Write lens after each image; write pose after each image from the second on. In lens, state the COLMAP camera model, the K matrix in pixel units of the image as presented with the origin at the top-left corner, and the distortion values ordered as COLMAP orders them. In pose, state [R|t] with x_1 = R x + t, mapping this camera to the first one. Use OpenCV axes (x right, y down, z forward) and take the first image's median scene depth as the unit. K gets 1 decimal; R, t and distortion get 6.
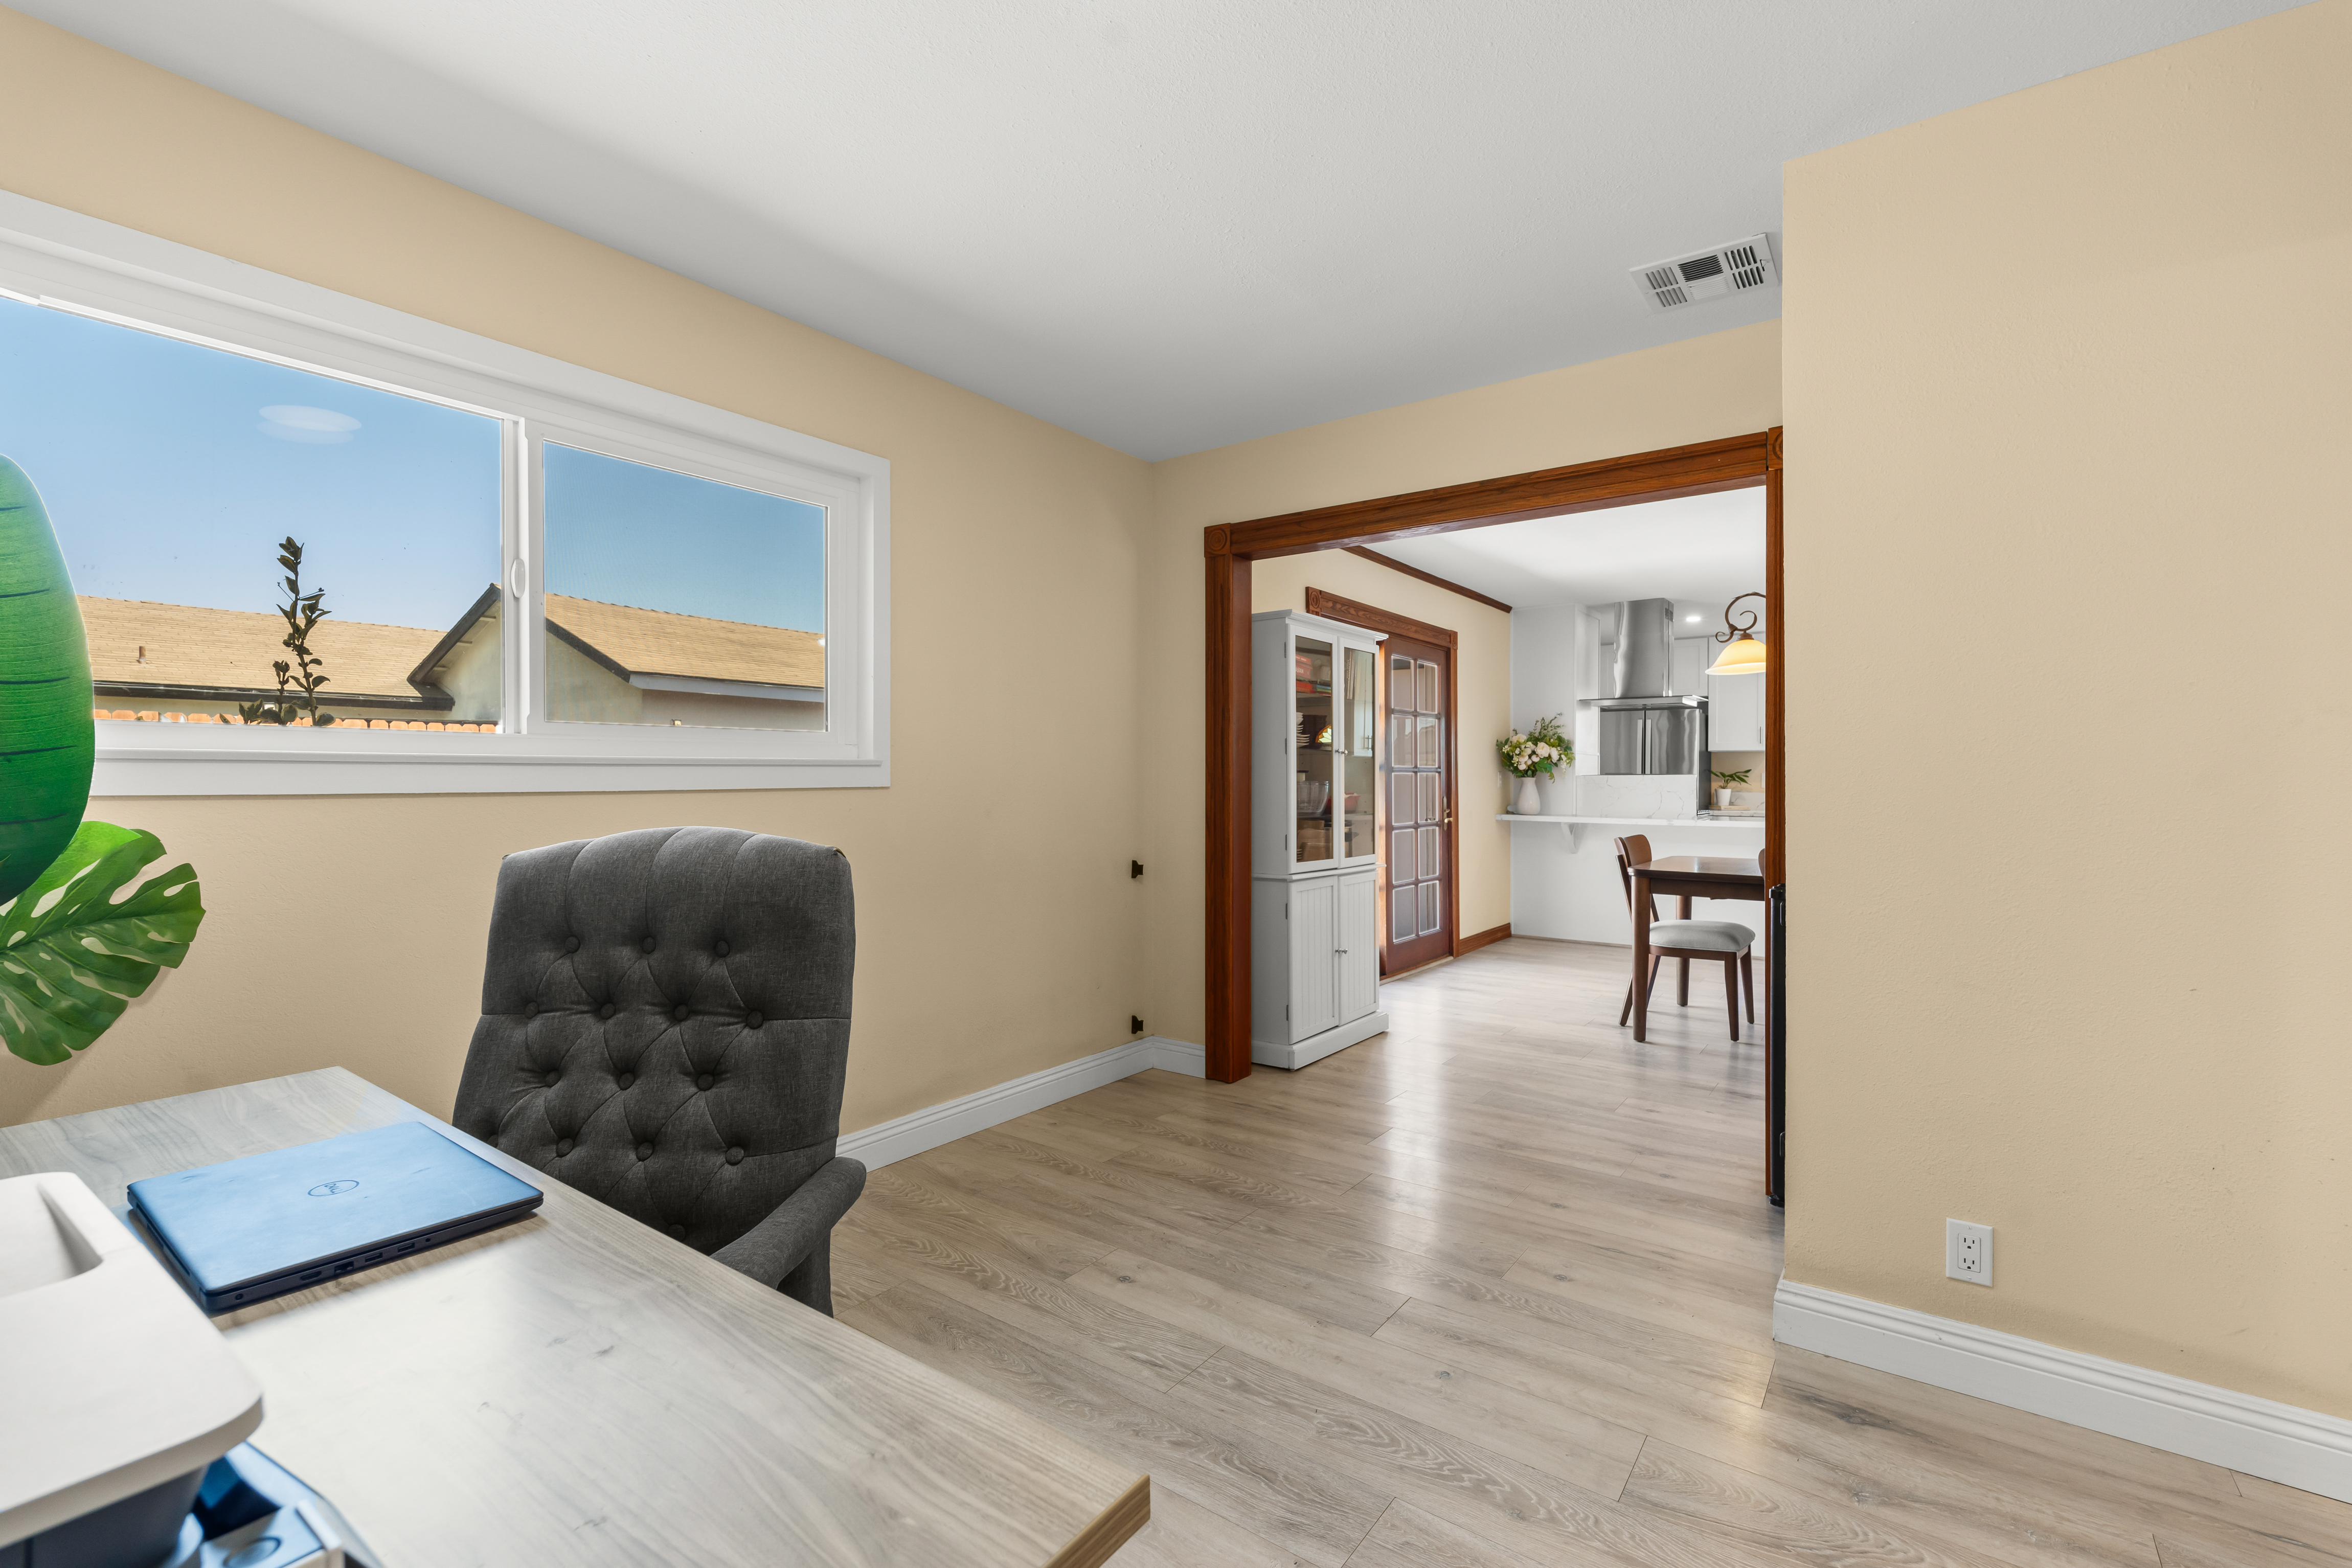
lens RADIAL K [[1033.8, 0, 1179.4], [0, 1033.8, 784.7], [0, 0, 1]] dist [-0.007550, 0.001351]
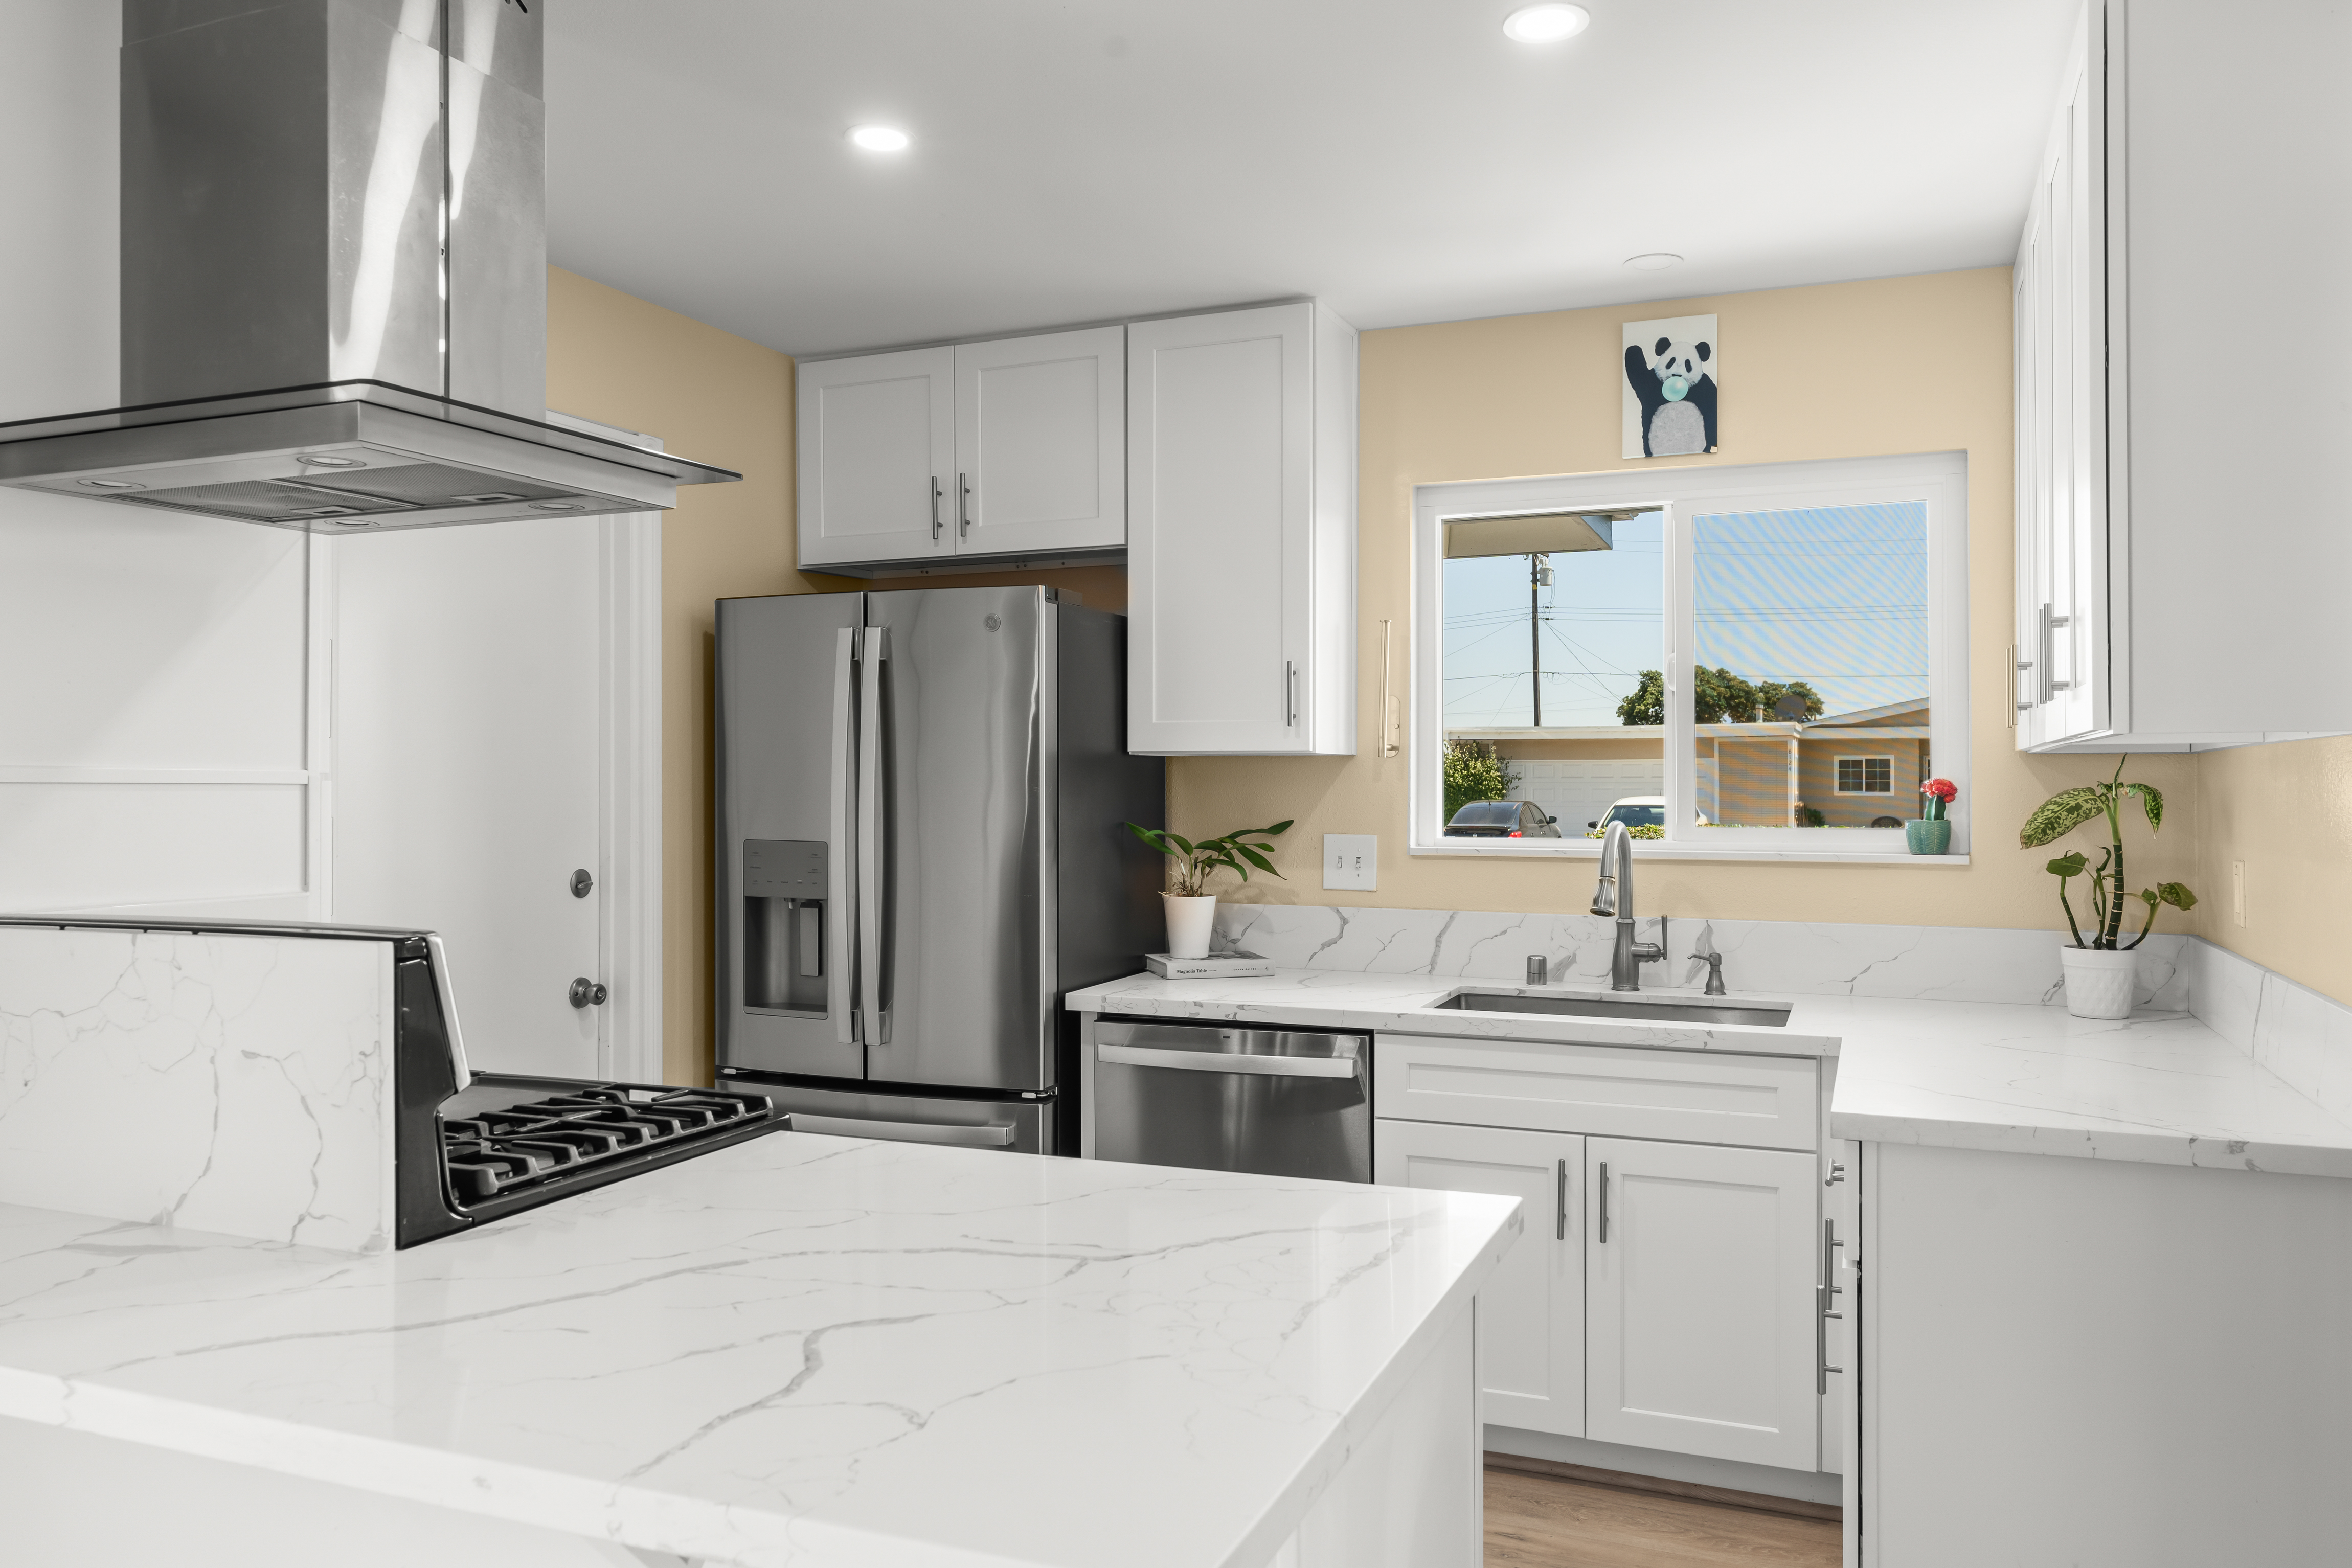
lens RADIAL K [[1704.3, 0, 1182.8], [0, 1704.3, 765.6], [0, 0, 1]] dist [0.000140, 0.001880]
pose [[0.972042, 0.000408, 0.234808, 0.517112], [0.003242, 0.999880, -0.015157, -0.027997], [-0.234786, 0.015495, 0.971924, 0.700677]]
